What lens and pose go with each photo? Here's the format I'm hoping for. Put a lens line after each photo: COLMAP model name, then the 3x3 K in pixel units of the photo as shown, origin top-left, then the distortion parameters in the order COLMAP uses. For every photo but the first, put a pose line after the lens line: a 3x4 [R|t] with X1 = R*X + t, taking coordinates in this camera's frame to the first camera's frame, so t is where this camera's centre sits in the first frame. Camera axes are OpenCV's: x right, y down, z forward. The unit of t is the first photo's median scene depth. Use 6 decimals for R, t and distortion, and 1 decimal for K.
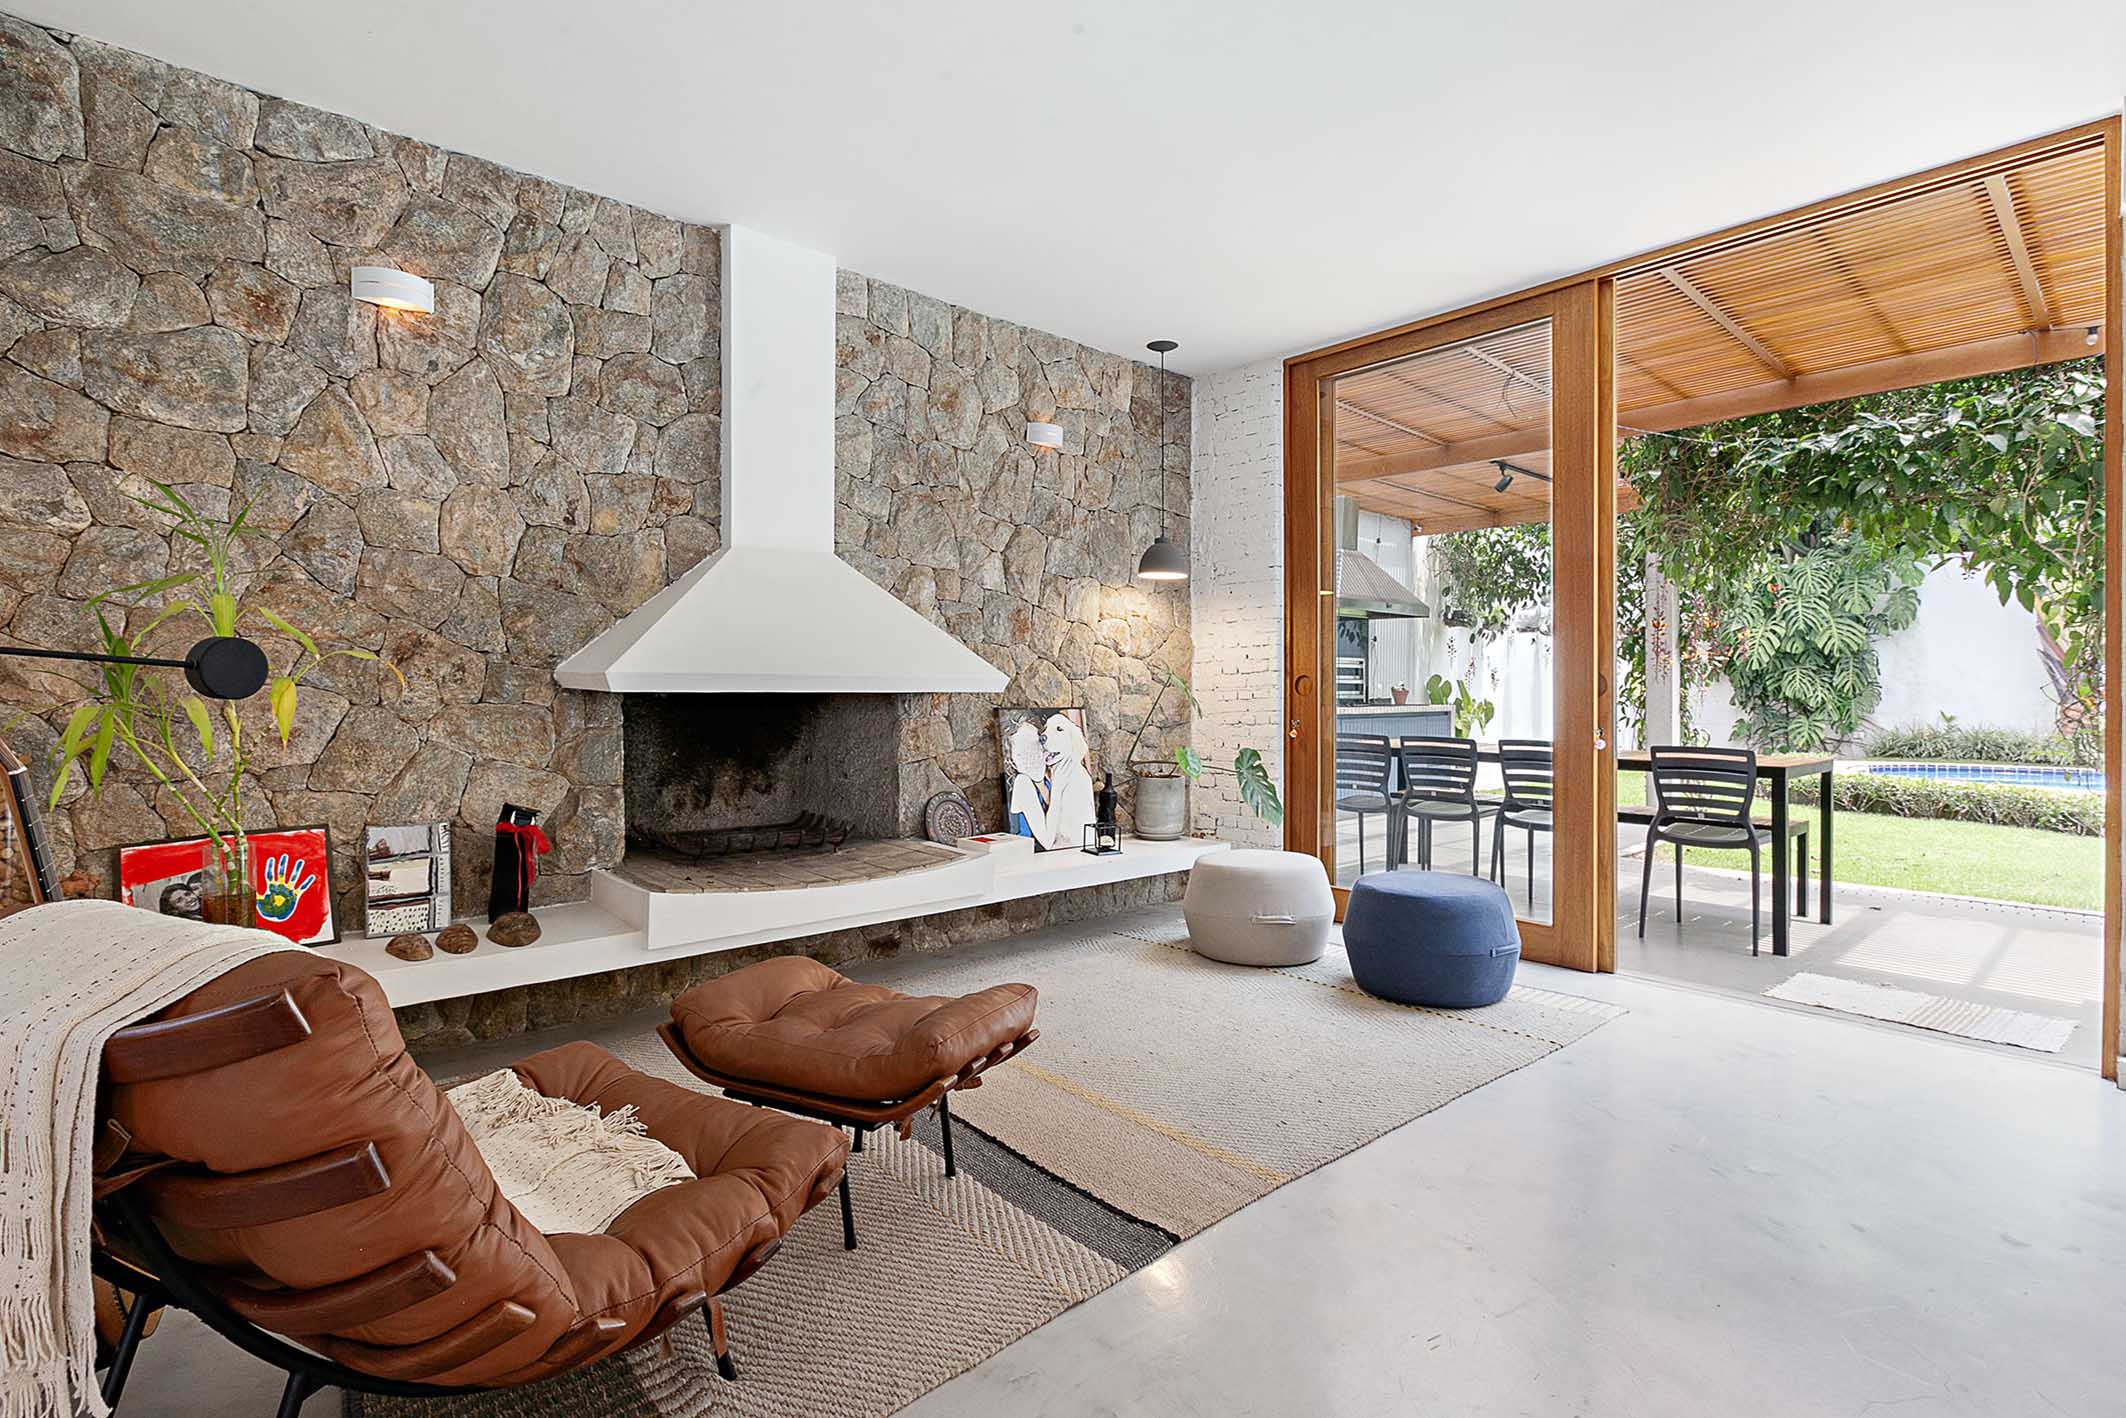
lens RADIAL K [[1018.6, 0, 1115.6], [0, 1018.6, 680.8], [0, 0, 1]] dist [-0.017703, 0.000623]
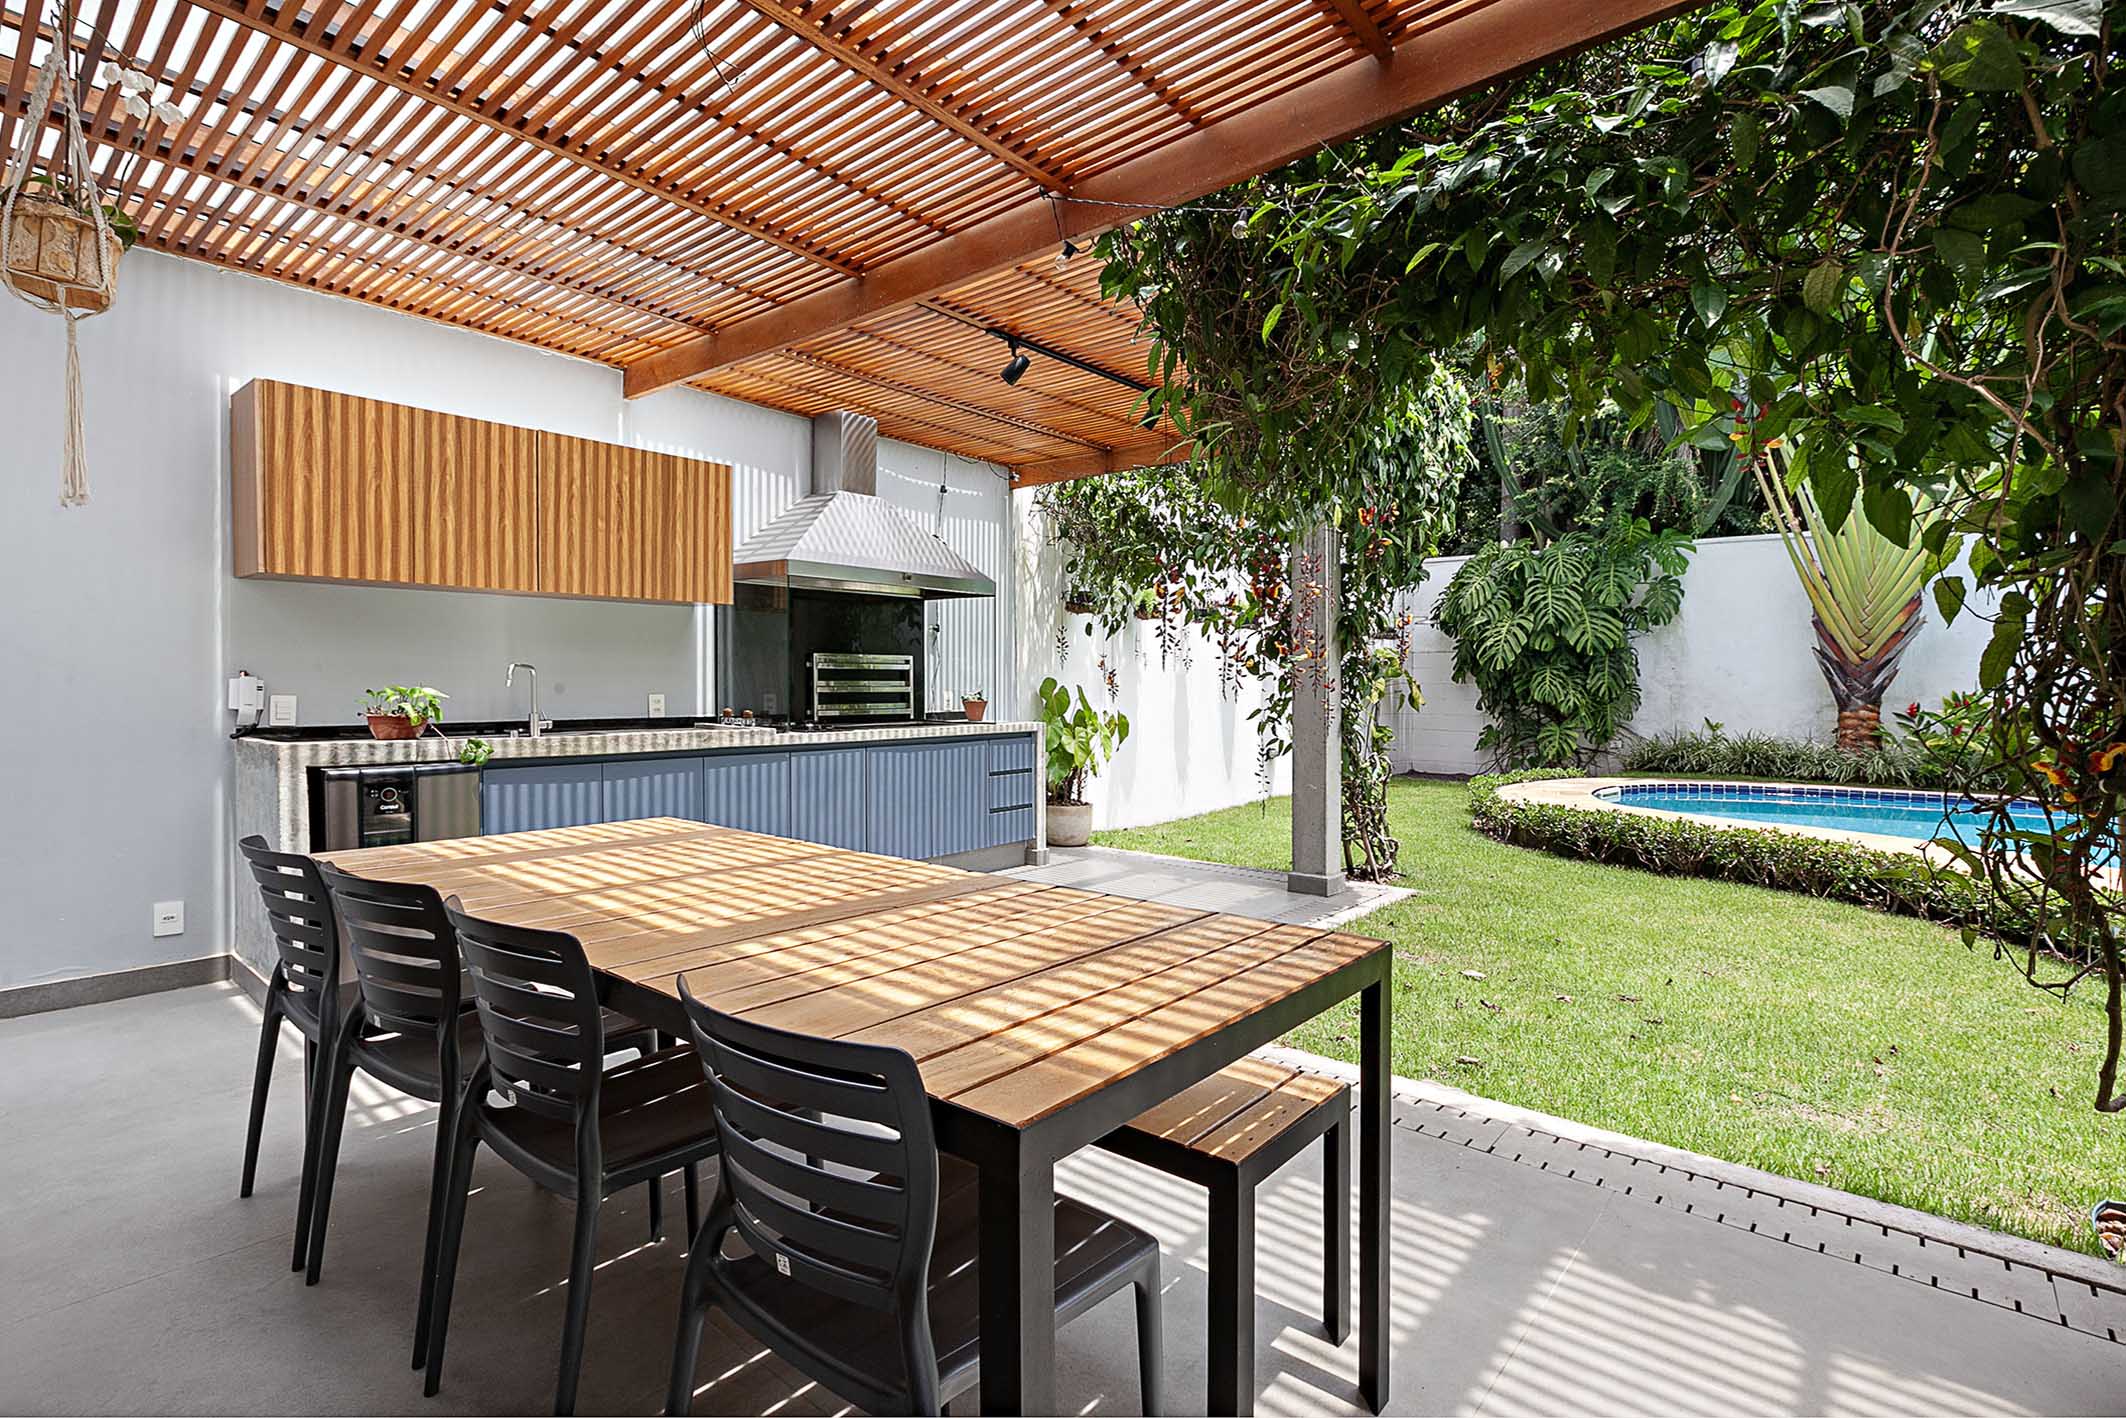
lens RADIAL K [[952.3, 0, 1059.2], [0, 952.3, 678.9], [0, 0, 1]] dist [0.003081, 0.000475]
pose [[0.996108, 0.001664, 0.088129, 0.410030], [-0.001976, 0.999992, 0.003453, -0.012331], [-0.088123, -0.003613, 0.996103, 0.489868]]
